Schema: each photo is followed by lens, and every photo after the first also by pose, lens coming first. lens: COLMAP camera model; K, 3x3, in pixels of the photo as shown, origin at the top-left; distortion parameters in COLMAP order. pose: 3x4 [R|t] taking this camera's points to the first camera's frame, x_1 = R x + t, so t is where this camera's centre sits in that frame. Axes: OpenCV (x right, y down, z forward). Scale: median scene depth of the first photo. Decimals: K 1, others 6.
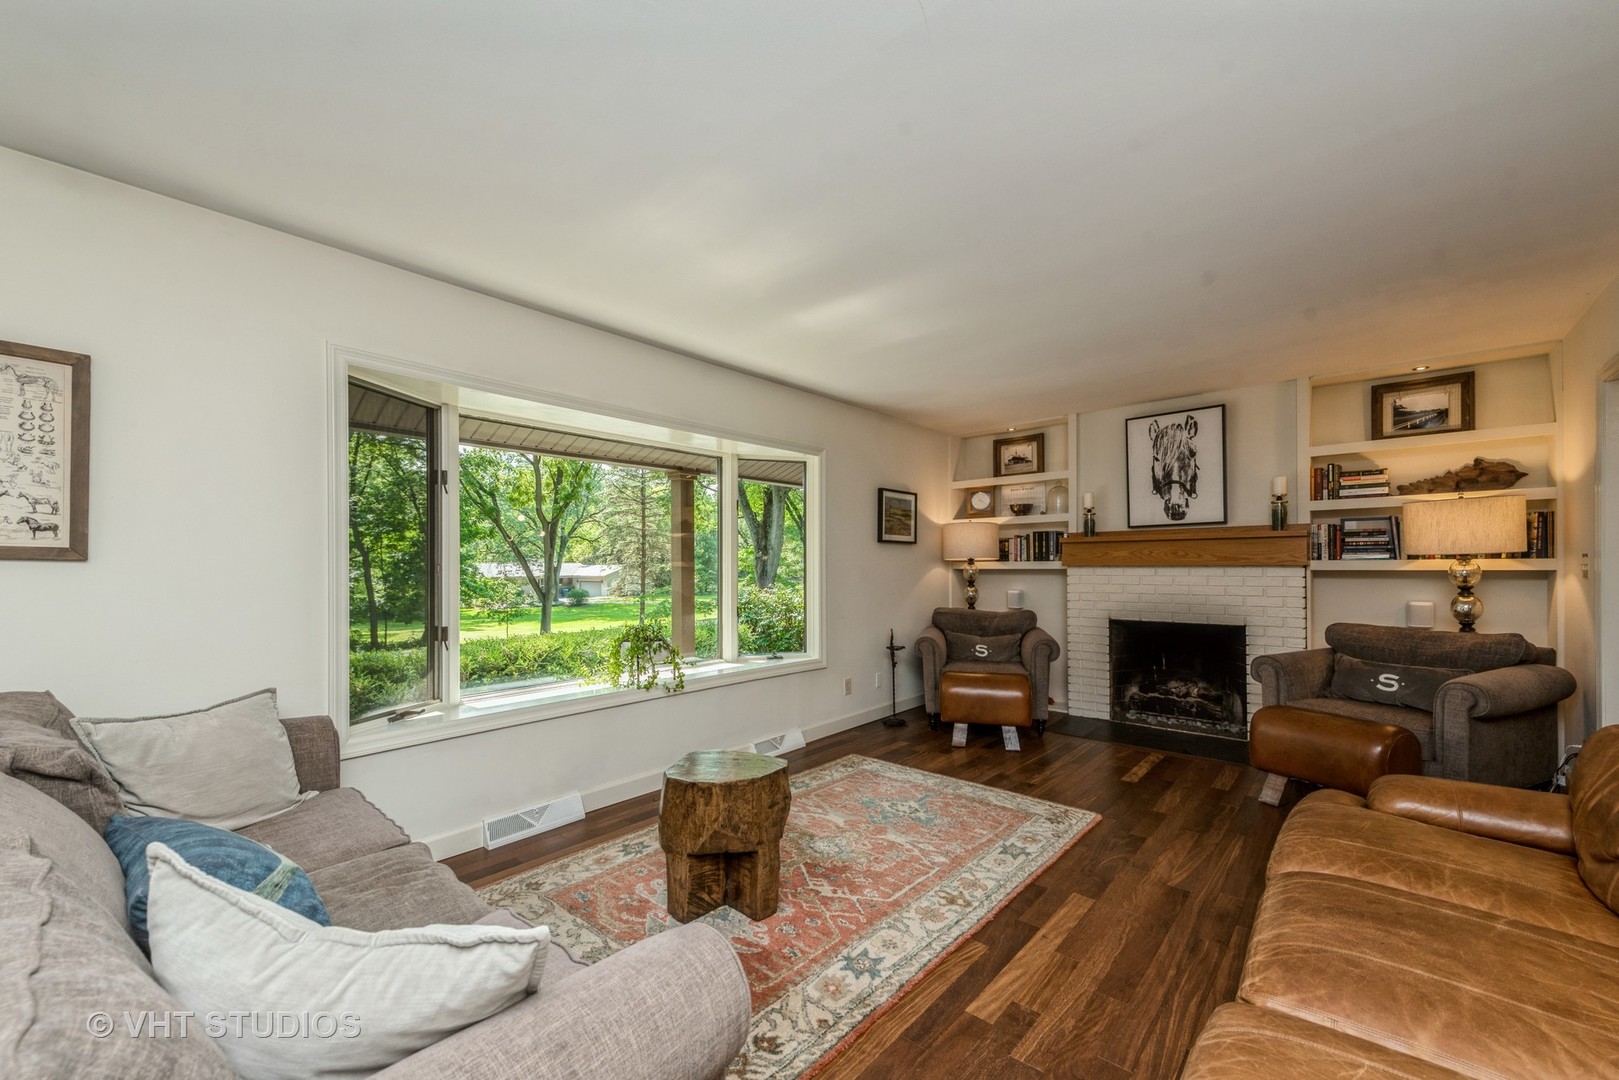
lens RADIAL K [[645.4, 0, 795.1], [0, 645.4, 571.1], [0, 0, 1]] dist [0.013833, -0.002686]
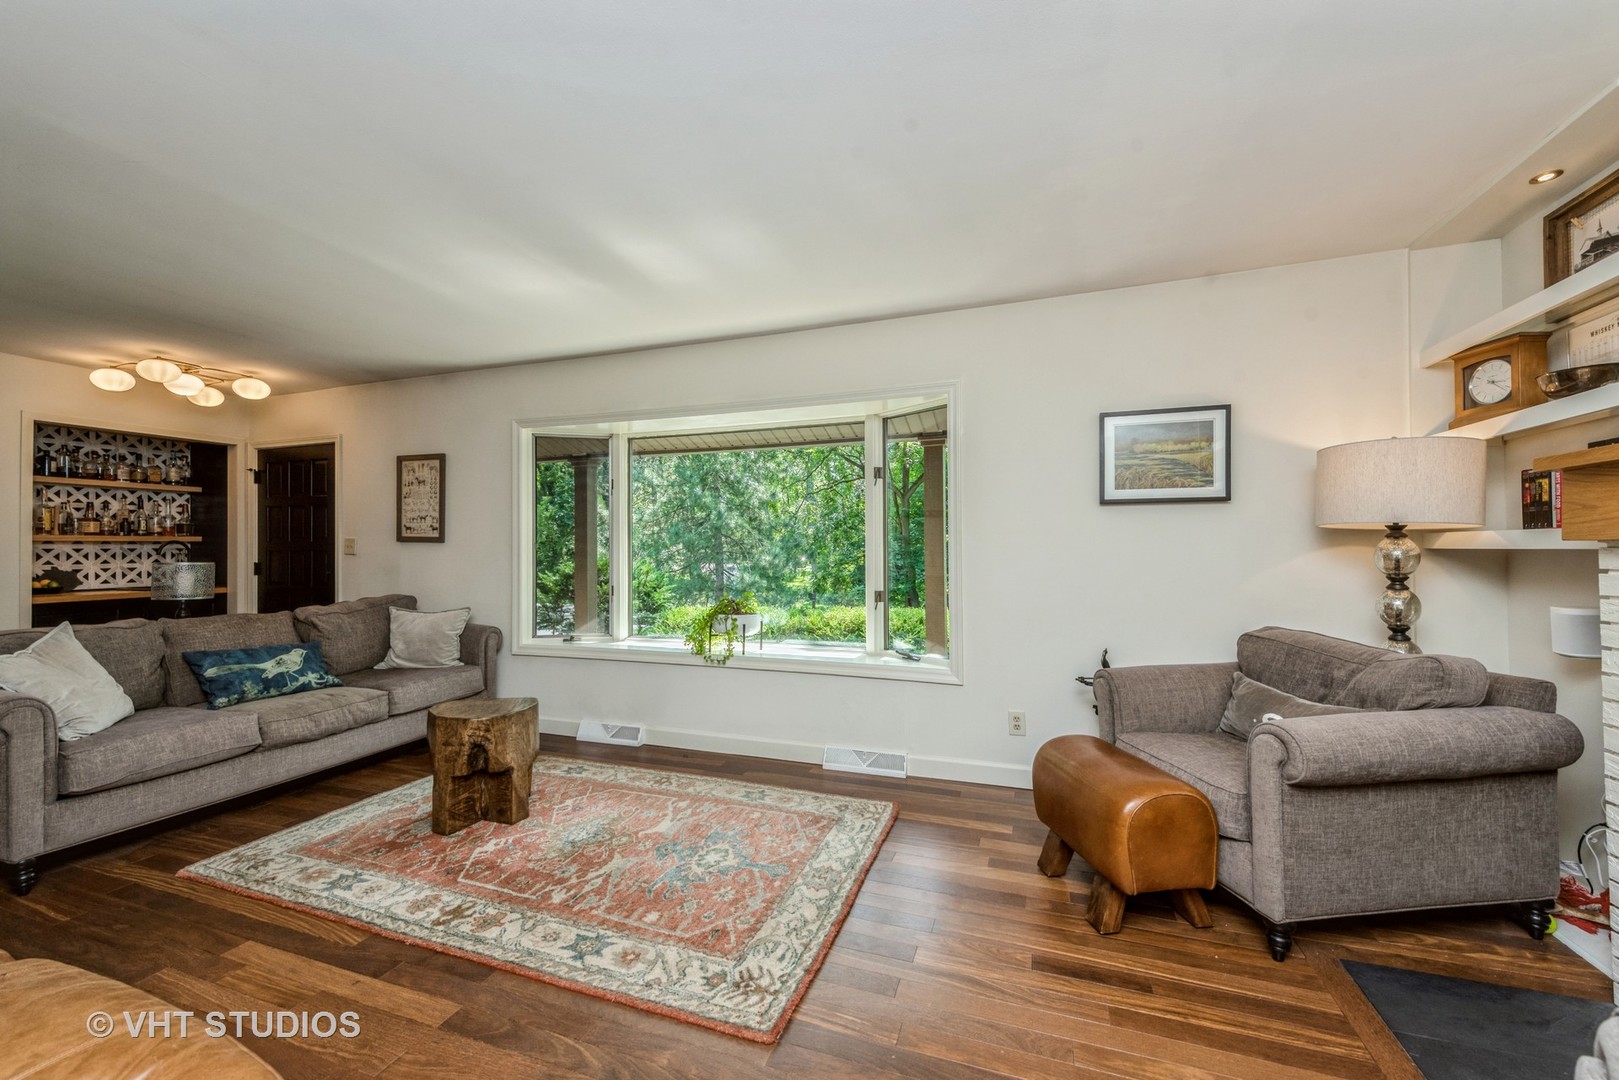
lens RADIAL K [[645.4, 0, 806.1], [0, 645.4, 543.5], [0, 0, 1]] dist [0.013833, -0.002686]
pose [[0.373092, -0.002561, -0.927791, 0.696459], [-0.005481, 0.999973, -0.004964, -0.003177], [0.927778, 0.006938, 0.373068, 0.612255]]
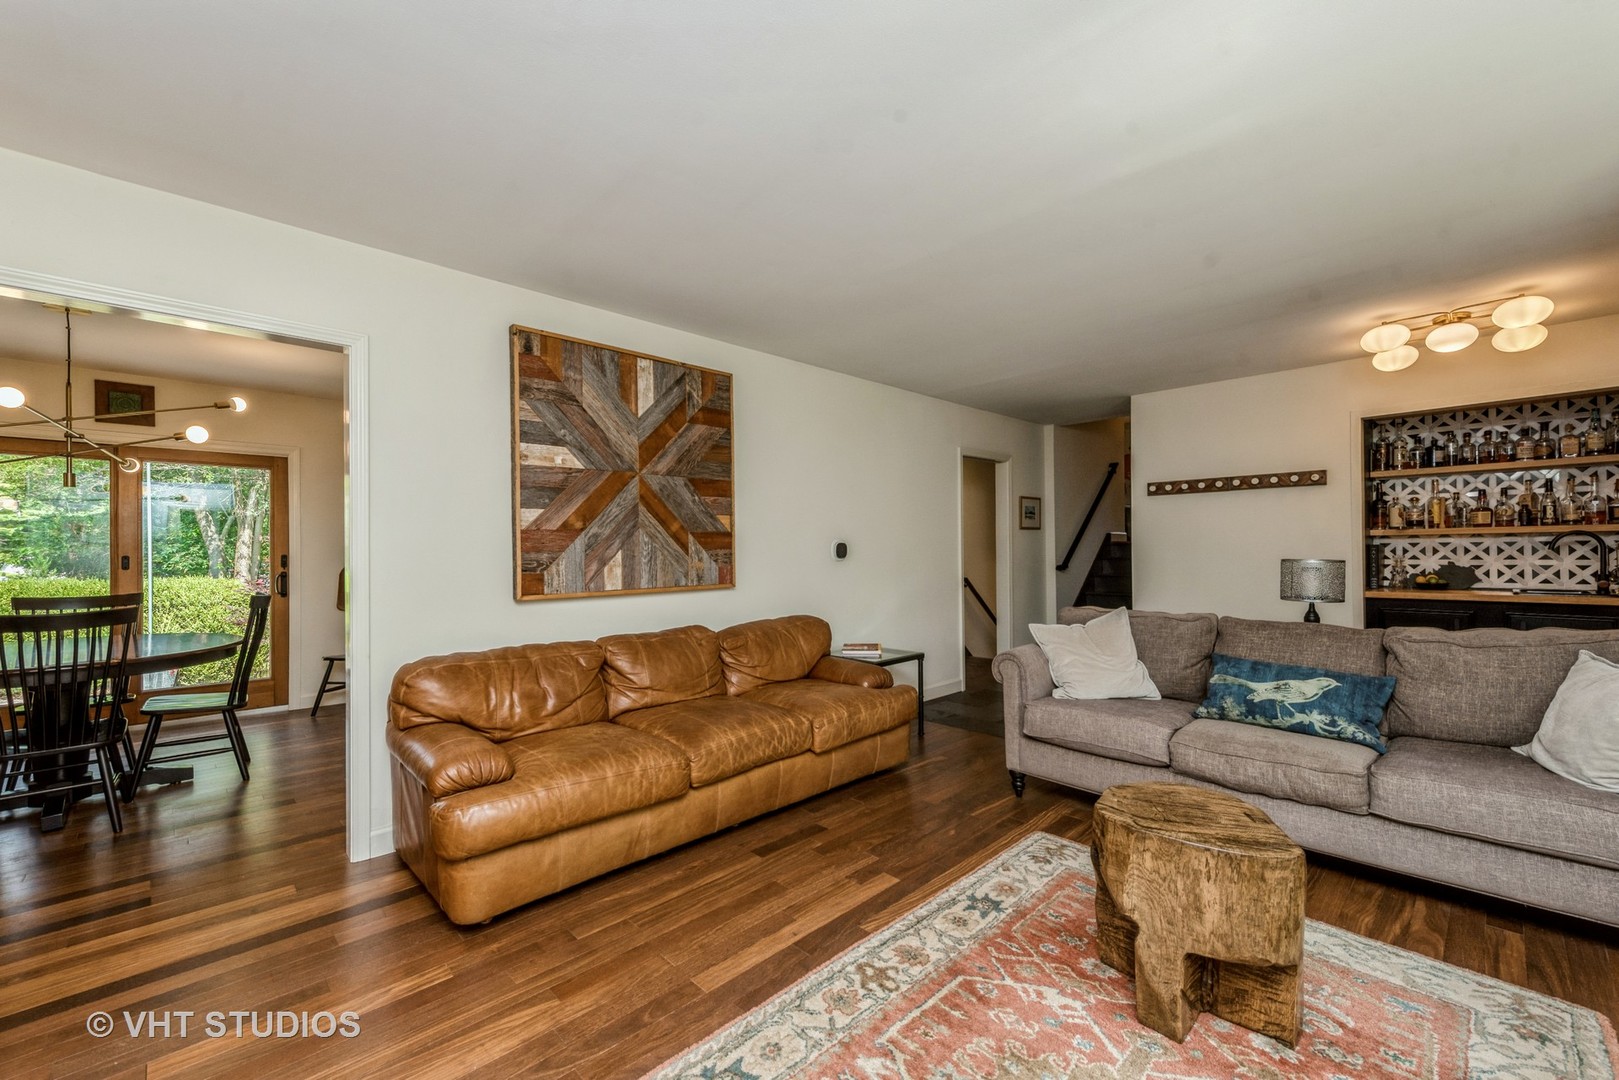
lens RADIAL K [[645.4, 0, 796.5], [0, 645.4, 549.6], [0, 0, 1]] dist [0.013833, -0.002686]
pose [[-0.996311, 0.016417, 0.084234, 0.146674], [0.016818, 0.999850, 0.004045, -0.003567], [-0.084155, 0.005447, -0.996438, 0.976406]]
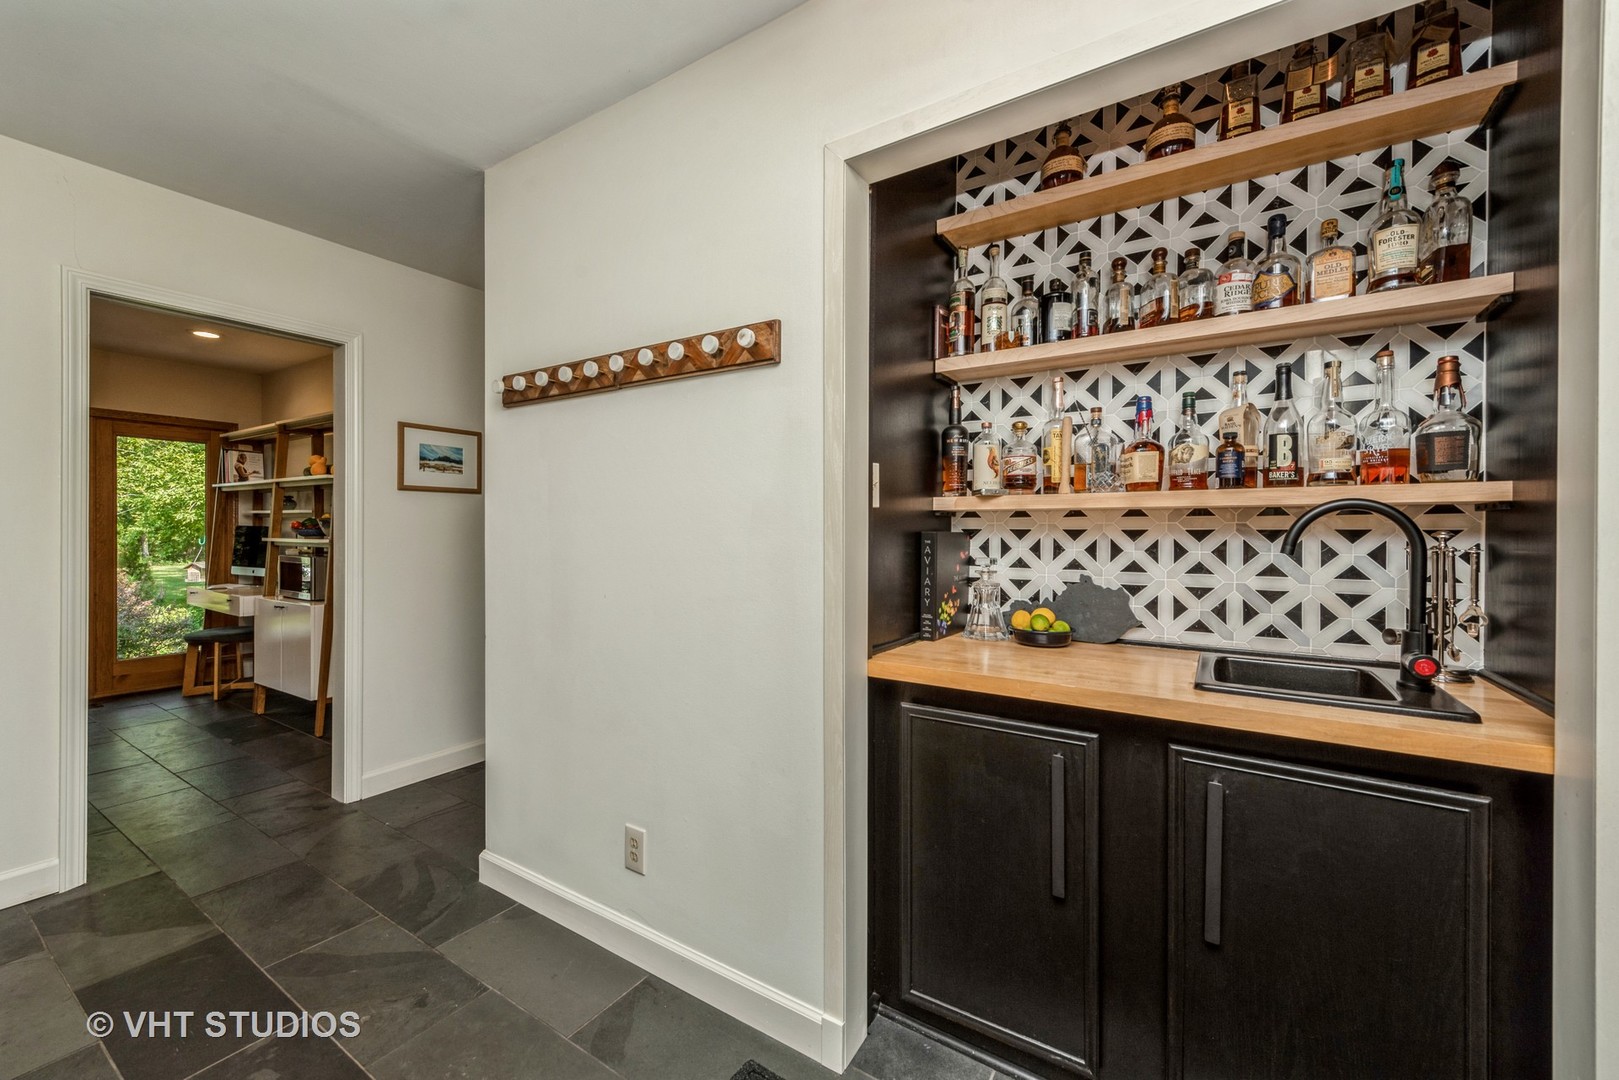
lens RADIAL K [[645.4, 0, 778.3], [0, 645.4, 533.3], [0, 0, 1]] dist [0.013833, -0.002686]
pose [[-0.990512, 0.002553, -0.137399, -0.551180], [0.000931, 0.999929, 0.011871, 0.004164], [0.137420, 0.011631, -0.990445, 0.241914]]
